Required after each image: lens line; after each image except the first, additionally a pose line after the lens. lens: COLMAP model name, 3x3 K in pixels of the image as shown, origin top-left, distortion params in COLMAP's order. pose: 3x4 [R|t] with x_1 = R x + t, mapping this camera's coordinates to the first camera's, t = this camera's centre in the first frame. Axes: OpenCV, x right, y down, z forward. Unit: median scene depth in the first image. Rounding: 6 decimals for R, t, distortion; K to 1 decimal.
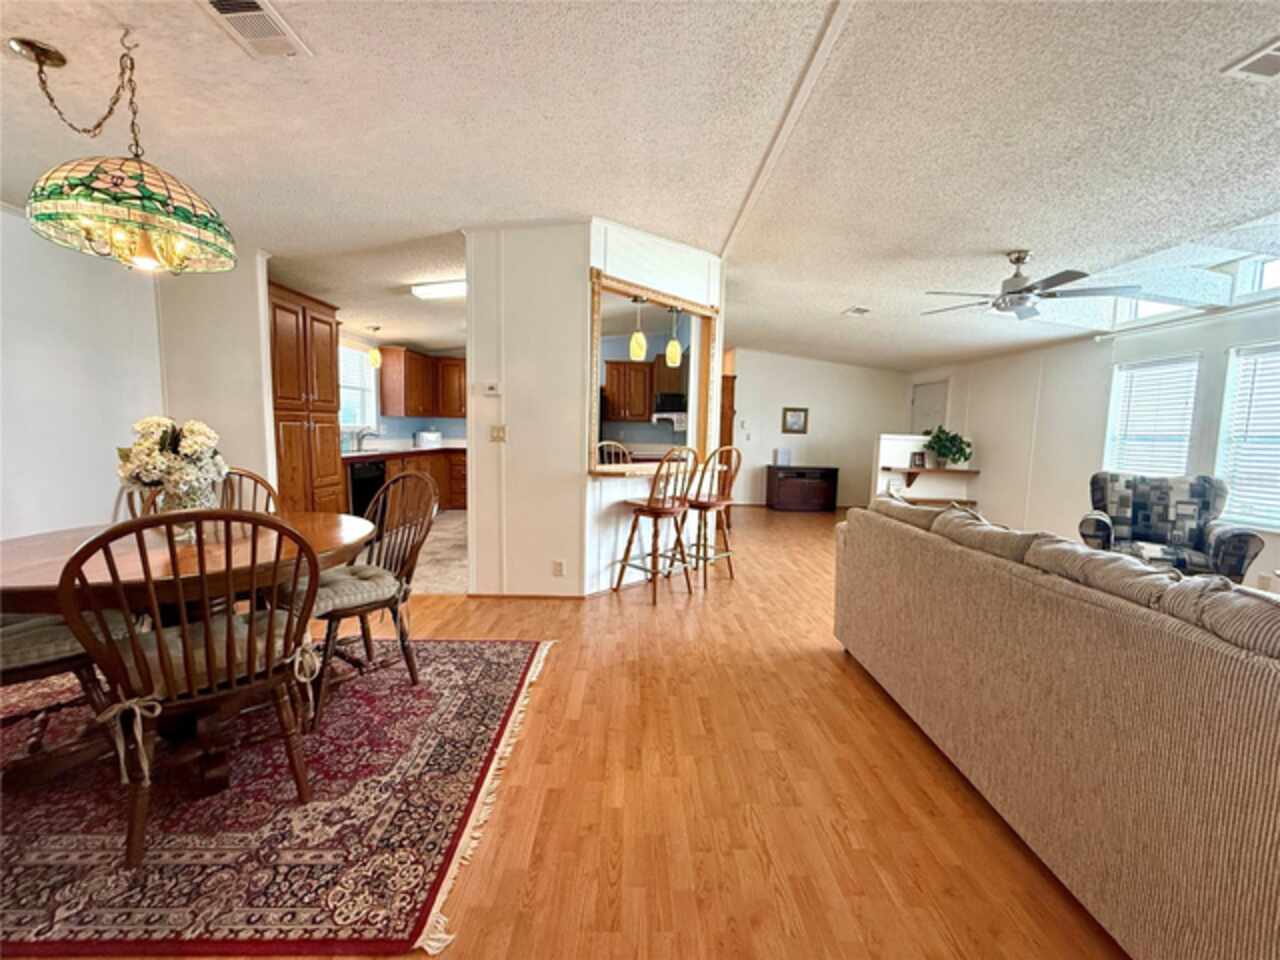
lens RADIAL K [[509.8, 0, 635.2], [0, 509.8, 481.8], [0, 0, 1]] dist [-0.001852, 0.000036]
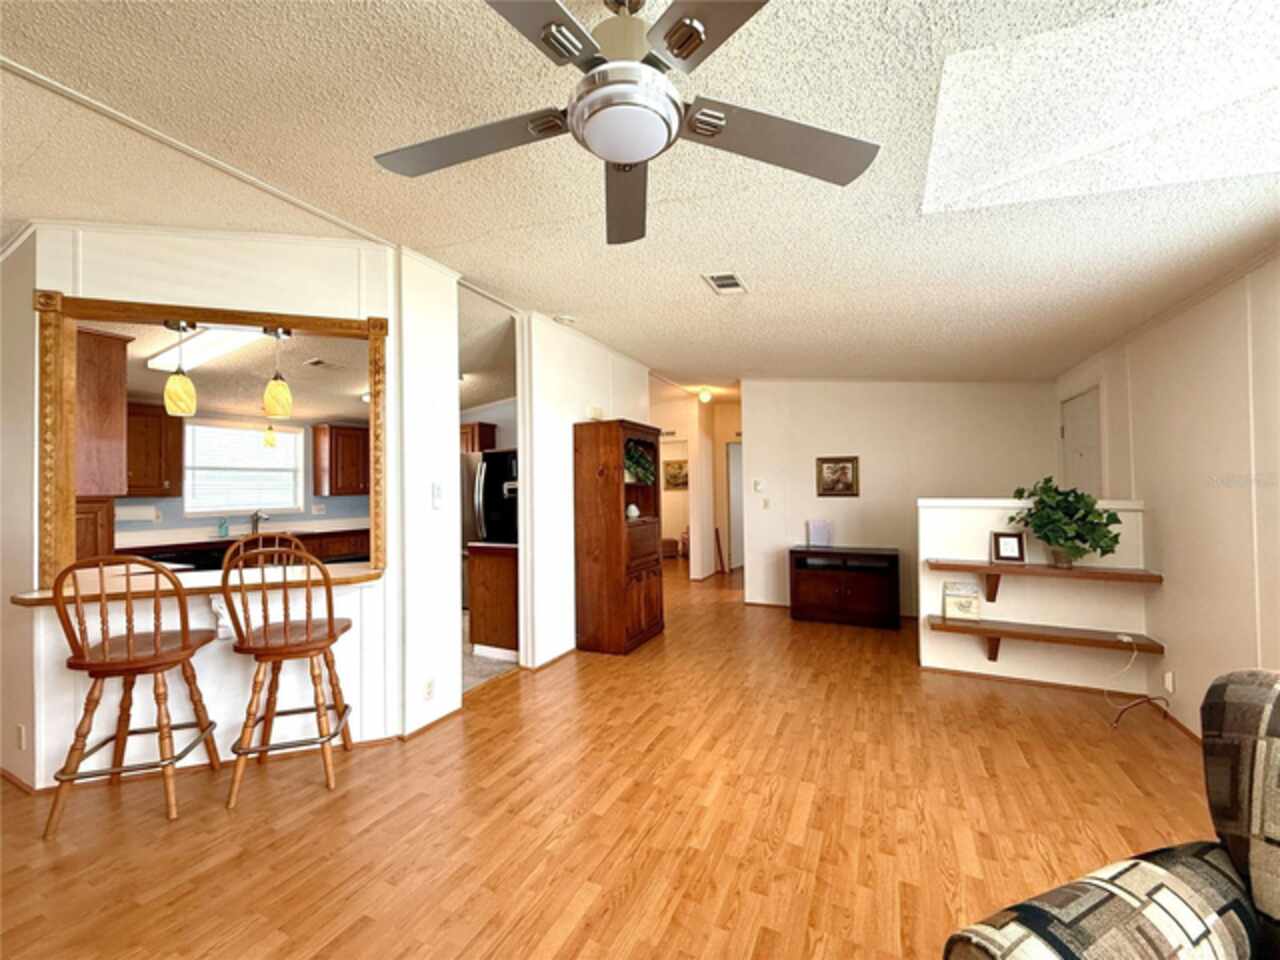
lens RADIAL K [[509.8, 0, 638.9], [0, 509.8, 478.1], [0, 0, 1]] dist [-0.001852, 0.000036]
pose [[0.890530, -0.047064, -0.452484, 0.462670], [-0.009712, 0.992441, -0.122341, -0.045624], [0.454821, 0.113343, 0.883341, 0.387272]]
